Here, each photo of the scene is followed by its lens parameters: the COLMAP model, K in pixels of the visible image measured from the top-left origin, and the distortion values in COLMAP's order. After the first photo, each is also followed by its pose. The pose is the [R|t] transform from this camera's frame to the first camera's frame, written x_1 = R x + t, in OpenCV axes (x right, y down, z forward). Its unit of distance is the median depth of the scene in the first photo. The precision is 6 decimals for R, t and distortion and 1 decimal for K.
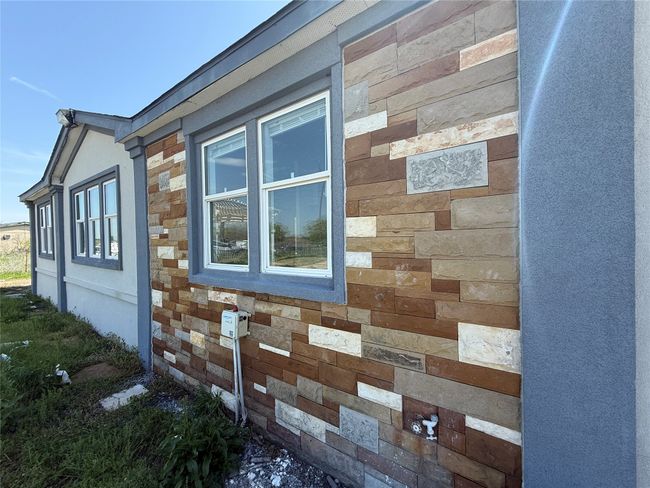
lens RADIAL K [[259.5, 0, 329.0], [0, 259.5, 243.9], [0, 0, 1]] dist [-0.001712, 0.000359]
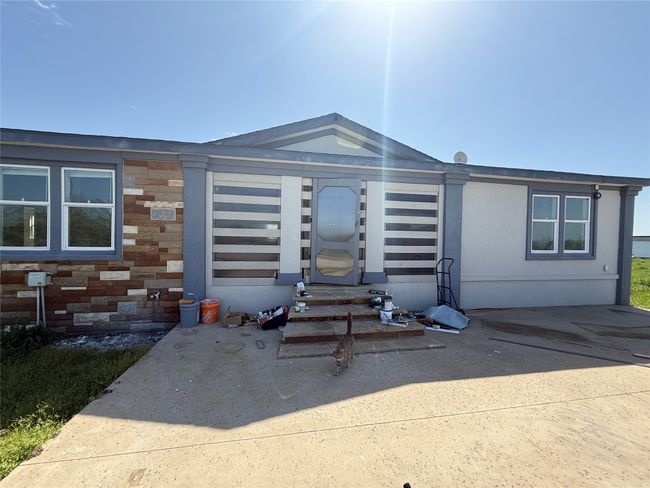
lens RADIAL K [[259.5, 0, 323.1], [0, 259.5, 244.1], [0, 0, 1]] dist [-0.001712, 0.000359]
pose [[0.699156, 0.017847, 0.714747, -0.351048], [-0.018645, 0.999804, -0.006726, 0.056679], [-0.714726, -0.008624, 0.699351, -2.016940]]
